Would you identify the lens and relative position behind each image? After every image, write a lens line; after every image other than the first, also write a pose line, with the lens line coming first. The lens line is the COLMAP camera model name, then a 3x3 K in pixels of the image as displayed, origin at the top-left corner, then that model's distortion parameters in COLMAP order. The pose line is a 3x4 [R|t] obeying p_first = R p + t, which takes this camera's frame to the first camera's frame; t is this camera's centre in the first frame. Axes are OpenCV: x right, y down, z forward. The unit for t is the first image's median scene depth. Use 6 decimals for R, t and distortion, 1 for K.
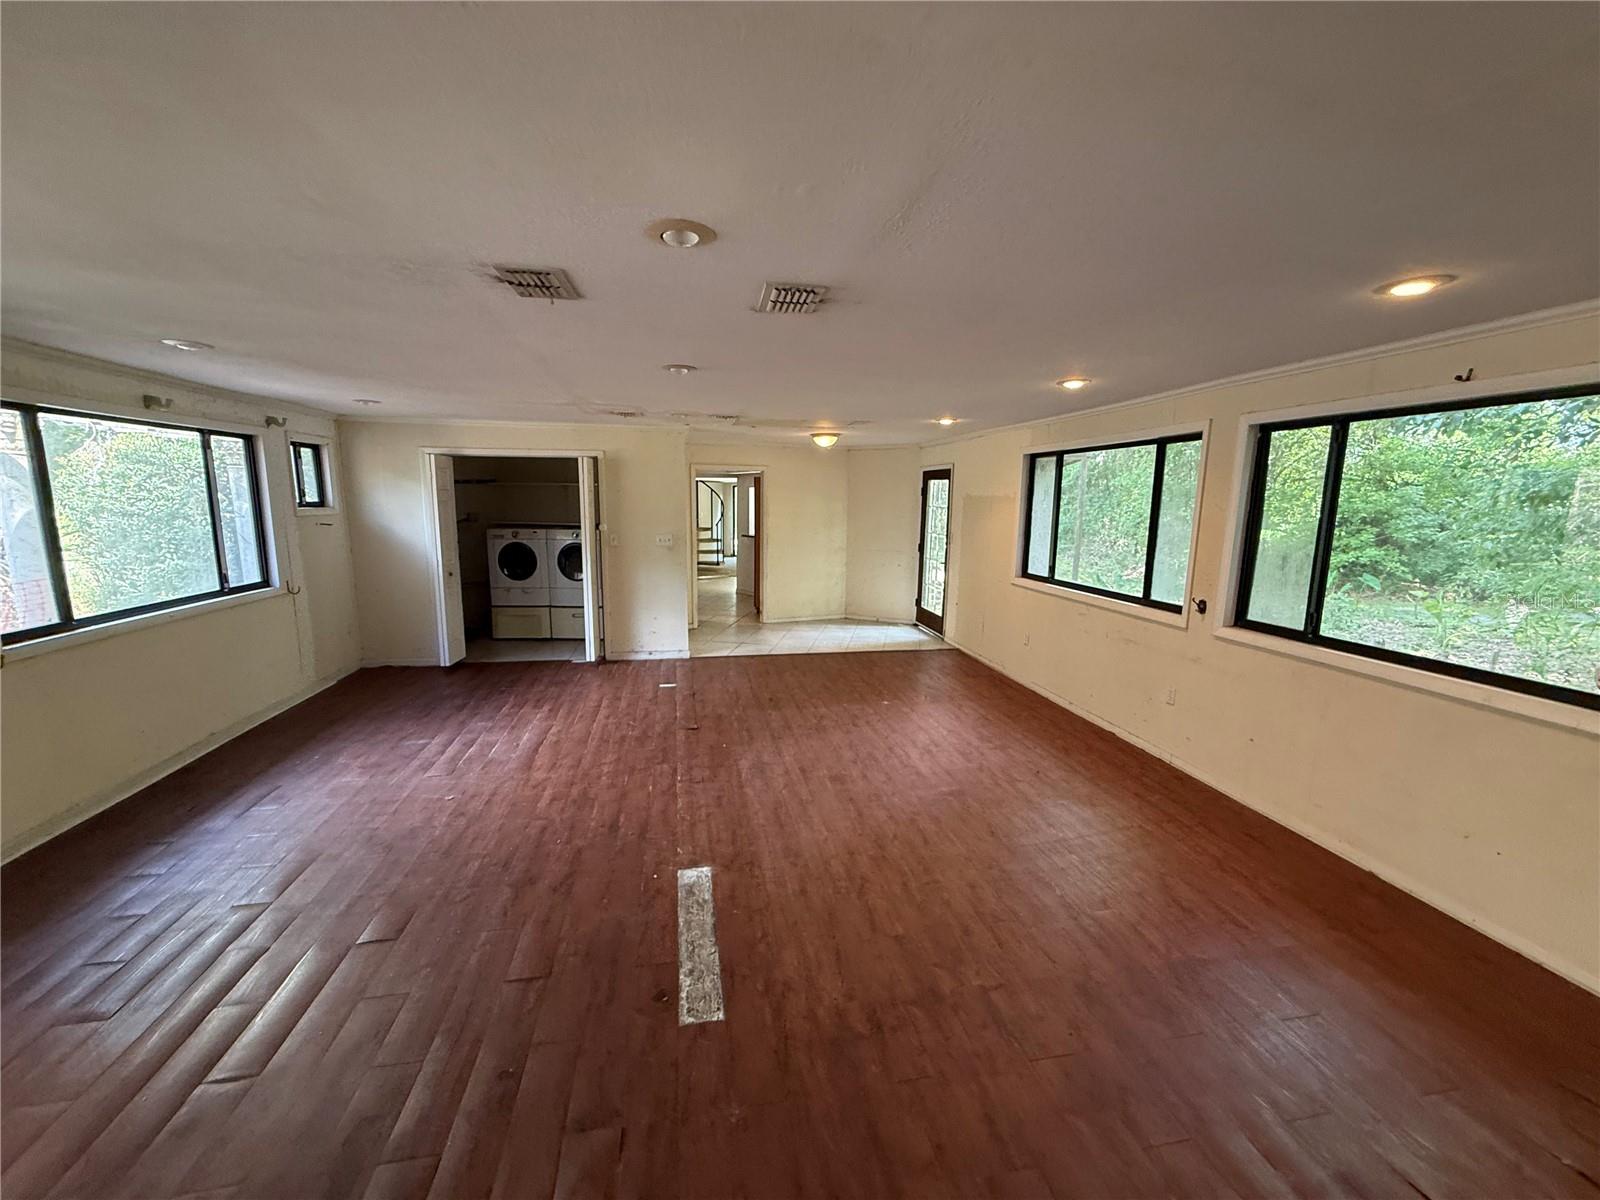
lens RADIAL K [[645.0, 0, 793.6], [0, 645.0, 605.8], [0, 0, 1]] dist [0.002023, 0.000469]
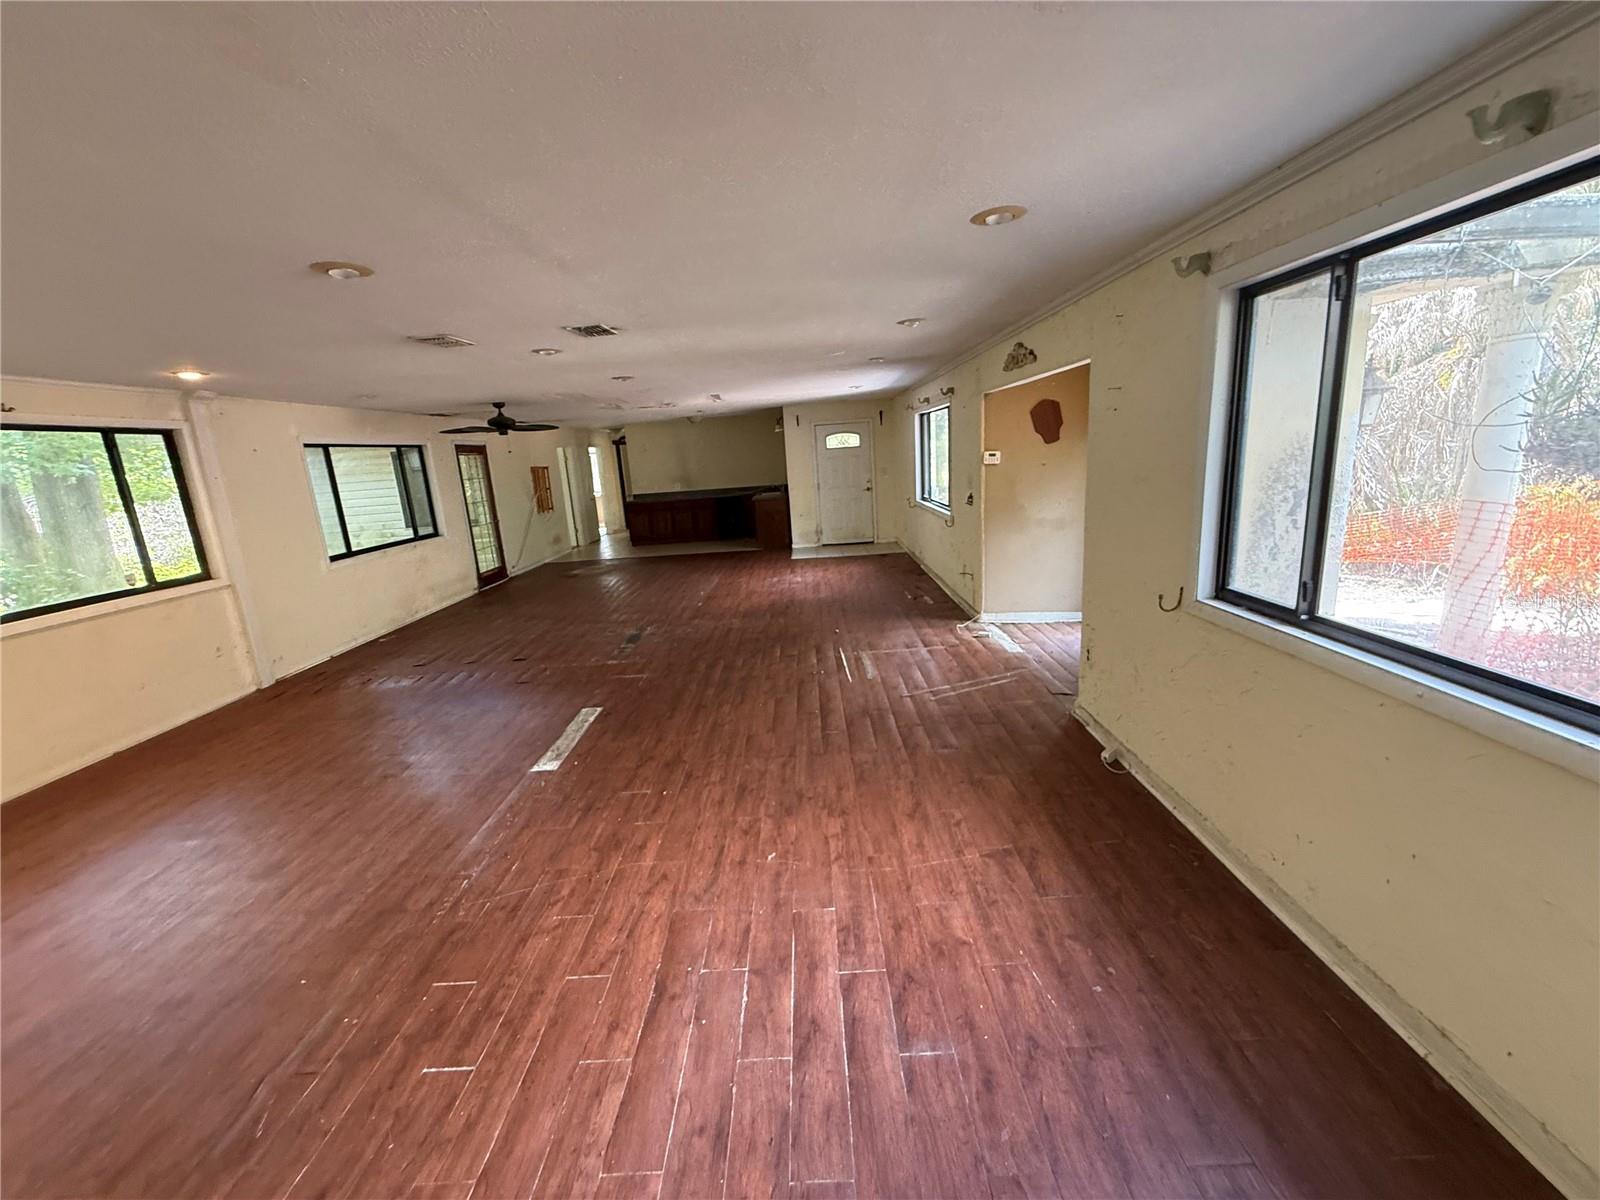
lens RADIAL K [[645.0, 0, 793.6], [0, 645.0, 605.8], [0, 0, 1]] dist [0.002023, 0.000469]
pose [[-0.980385, 0.008295, 0.196916, -0.775910], [0.085684, 0.917694, 0.387938, -0.280861], [-0.177491, 0.397201, -0.900405, 1.702078]]
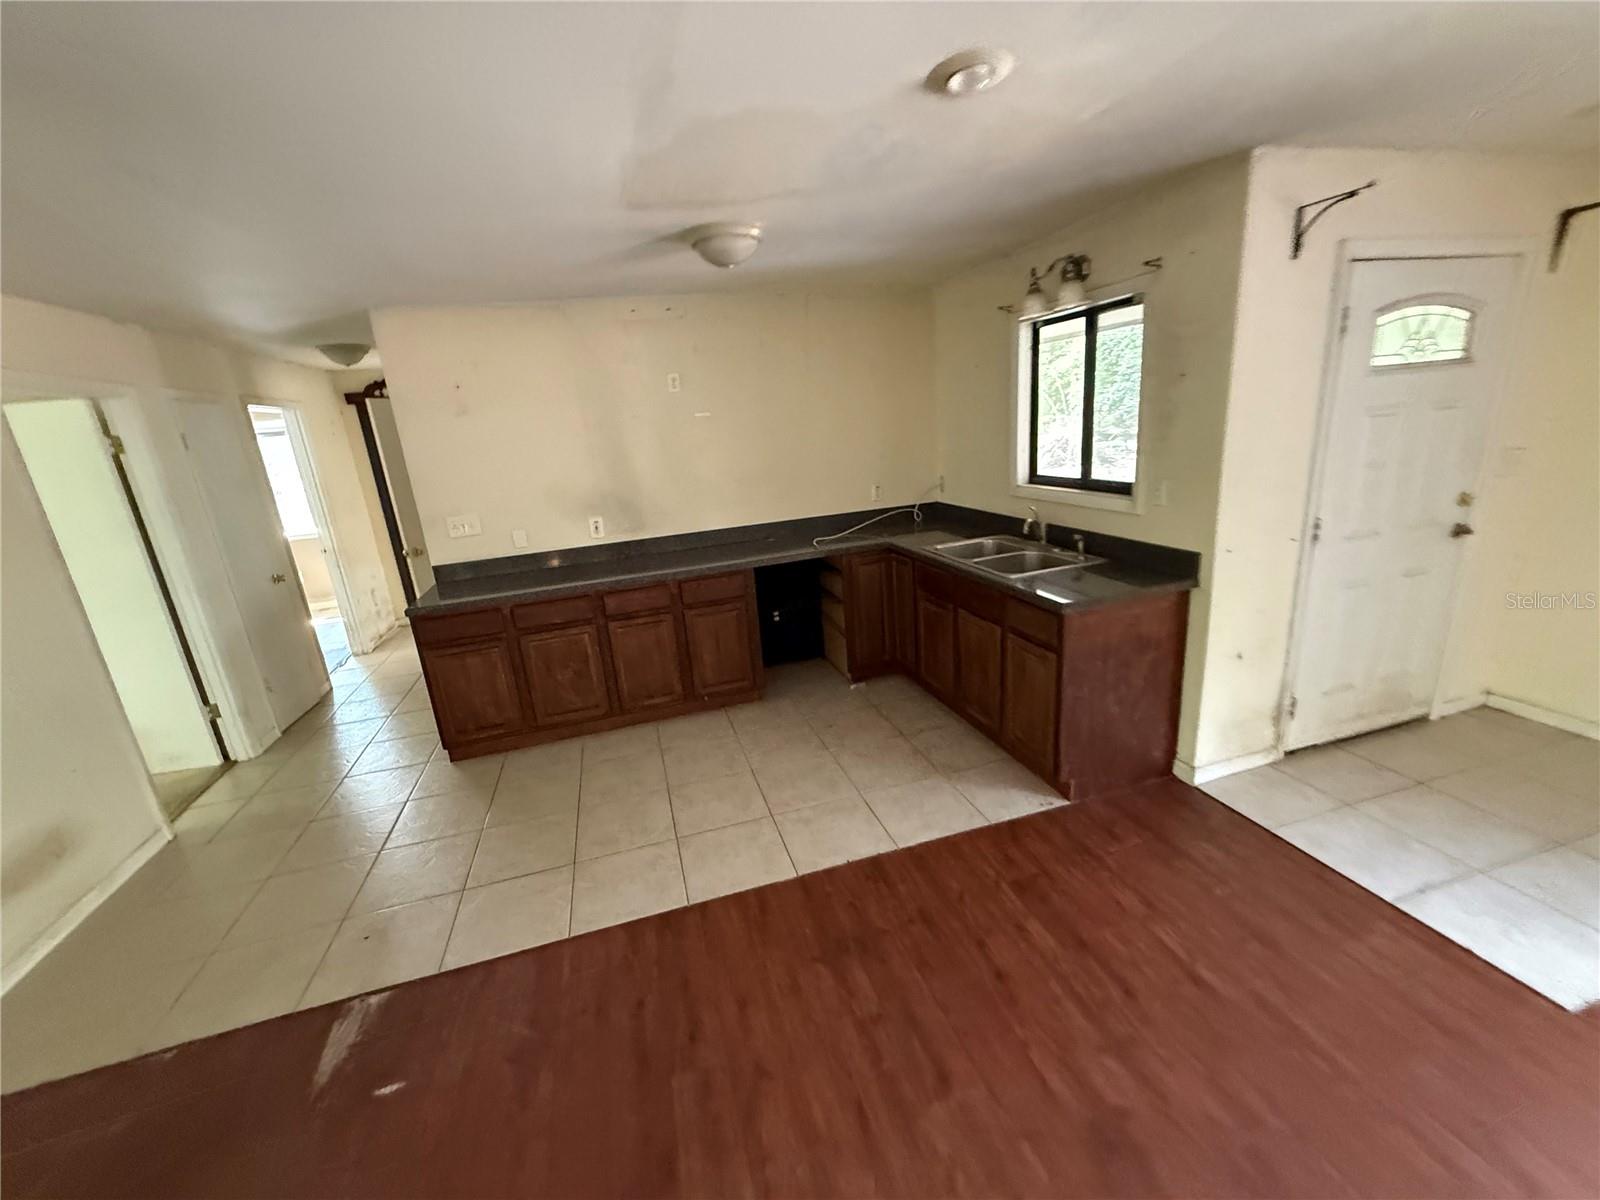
lens RADIAL K [[645.0, 0, 793.6], [0, 645.0, 605.8], [0, 0, 1]] dist [0.002023, 0.000469]
pose [[-0.991799, 0.095725, -0.084685, -0.455392], [0.050434, 0.901953, 0.428880, -0.165392], [0.117436, 0.421092, -0.899383, 1.032159]]
